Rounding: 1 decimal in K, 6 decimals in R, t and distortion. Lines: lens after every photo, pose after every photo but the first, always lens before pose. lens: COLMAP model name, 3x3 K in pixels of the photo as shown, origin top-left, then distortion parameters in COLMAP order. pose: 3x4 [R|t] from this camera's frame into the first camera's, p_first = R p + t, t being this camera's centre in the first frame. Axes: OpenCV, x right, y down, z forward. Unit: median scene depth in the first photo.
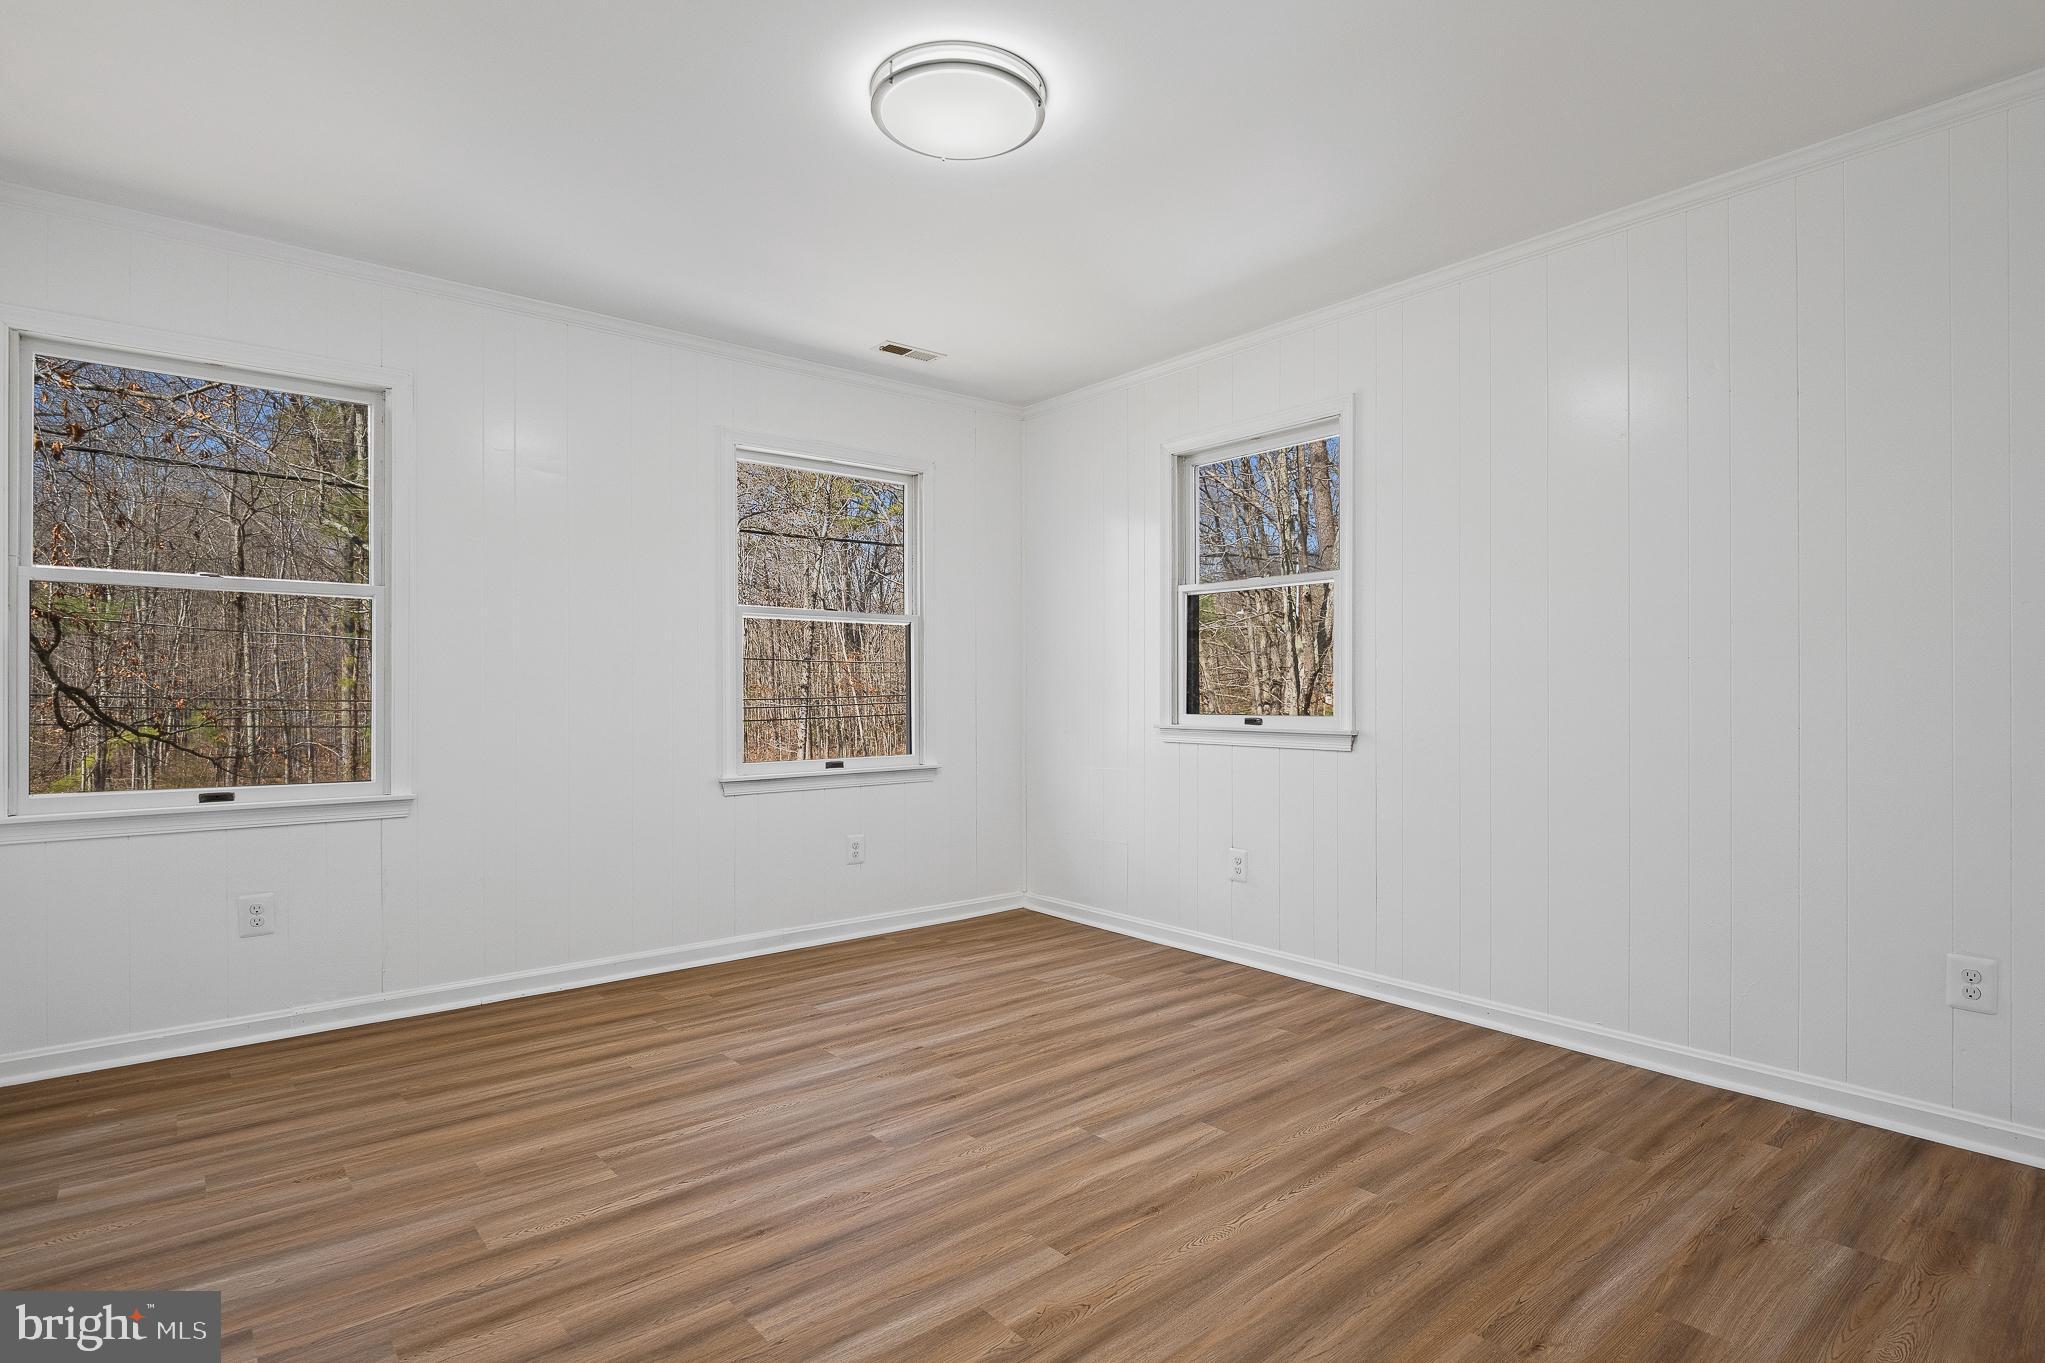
lens RADIAL K [[990.0, 0, 992.7], [0, 990.0, 682.8], [0, 0, 1]] dist [-0.003600, -0.004264]
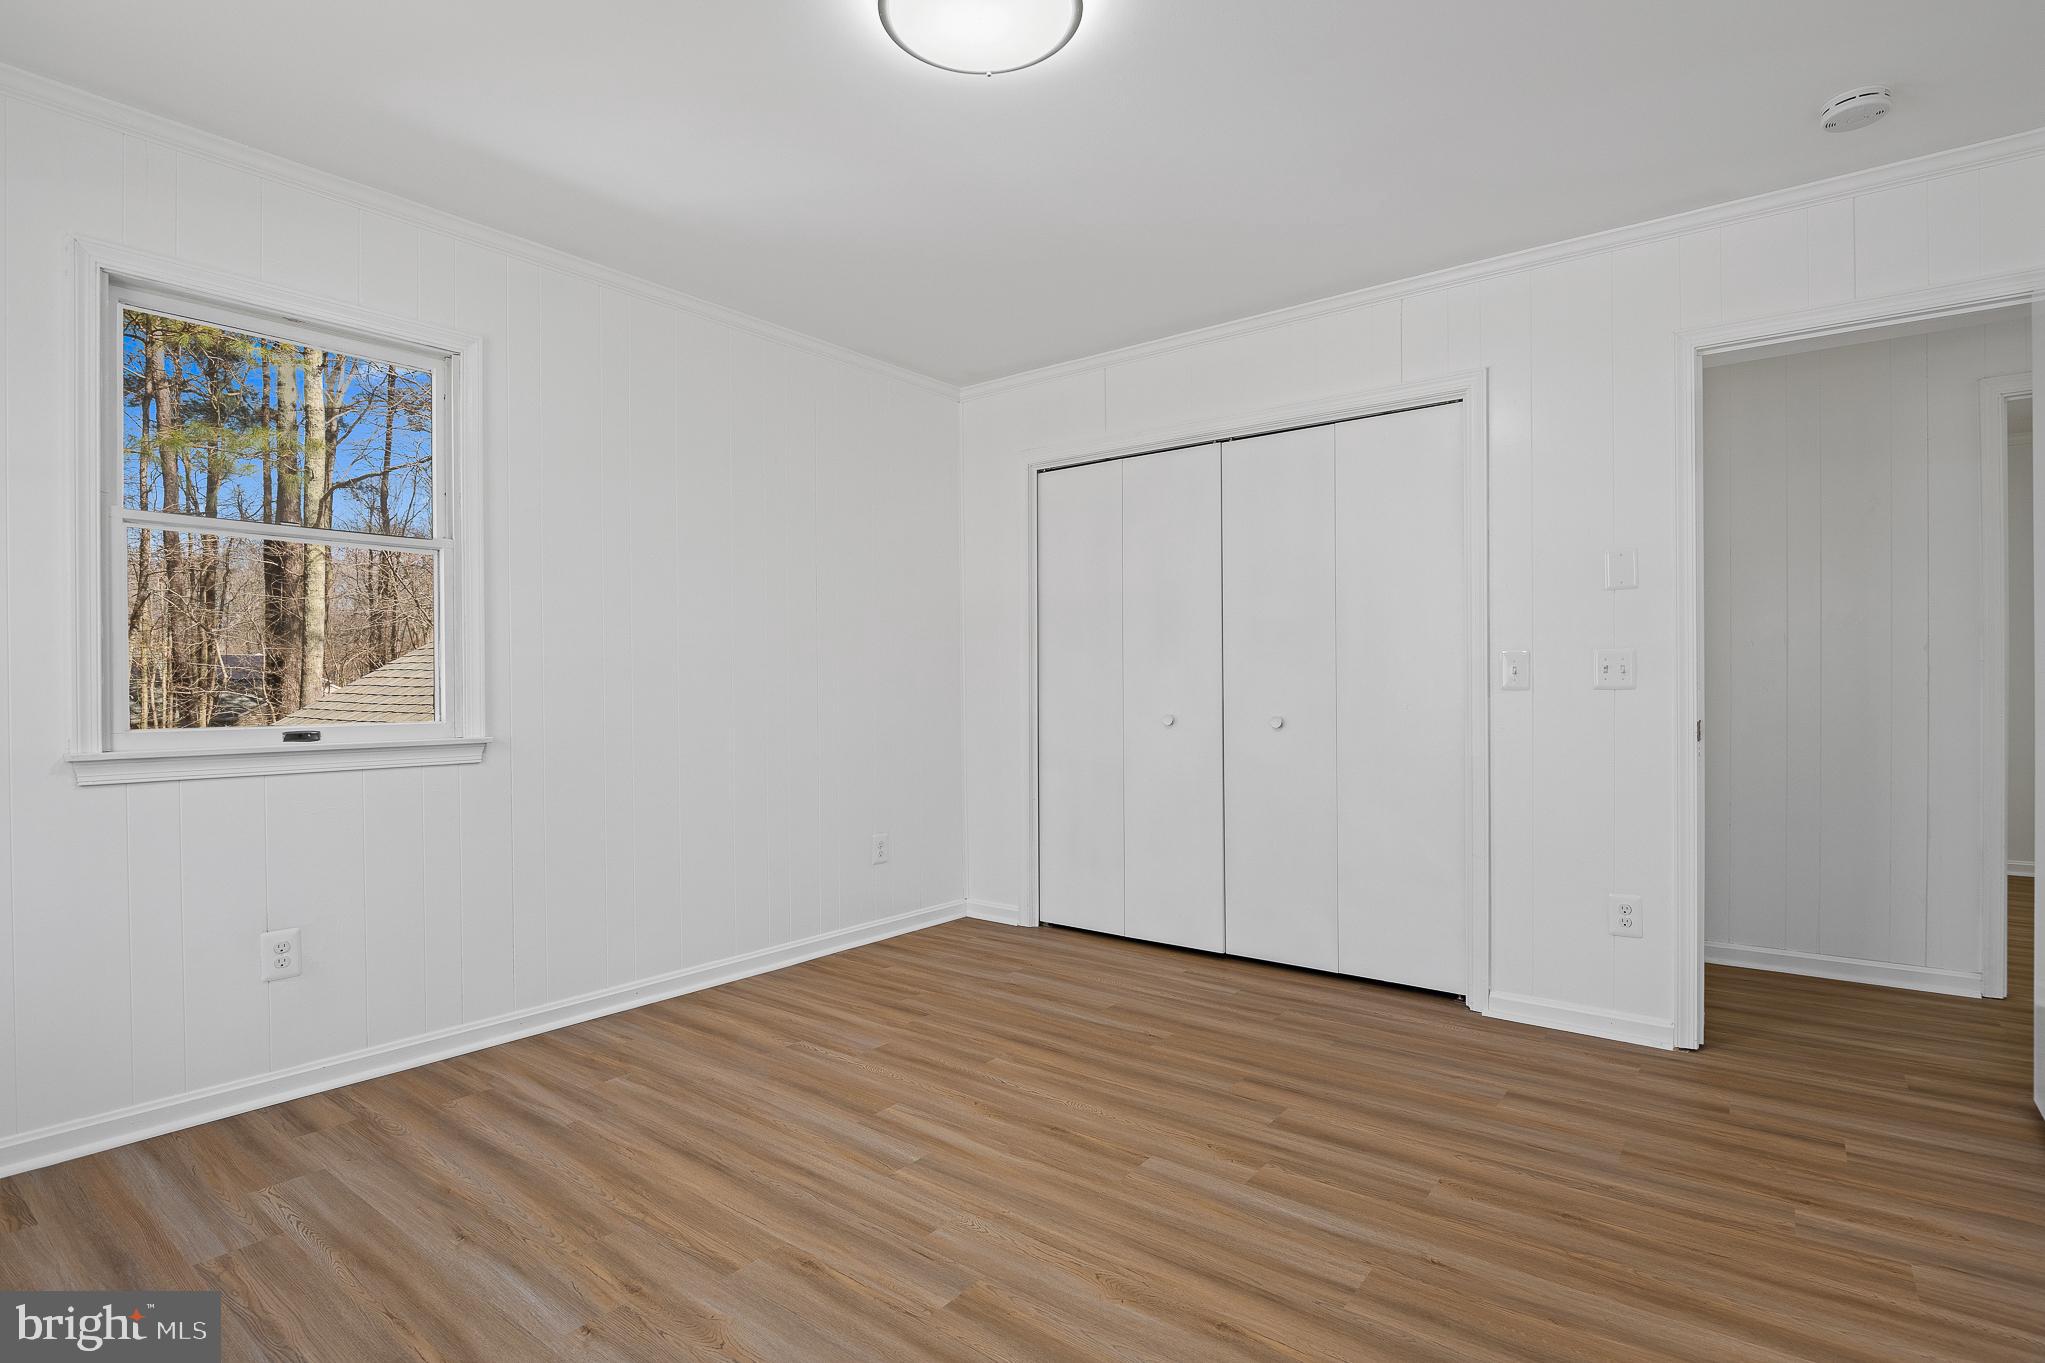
lens RADIAL K [[990.0, 0, 1032.9], [0, 990.0, 680.4], [0, 0, 1]] dist [-0.003600, -0.004264]
pose [[-0.206942, 0.004405, 0.978343, -0.735275], [-0.004001, 0.999978, -0.005349, 0.004548], [-0.978345, -0.005022, -0.206920, 0.950571]]
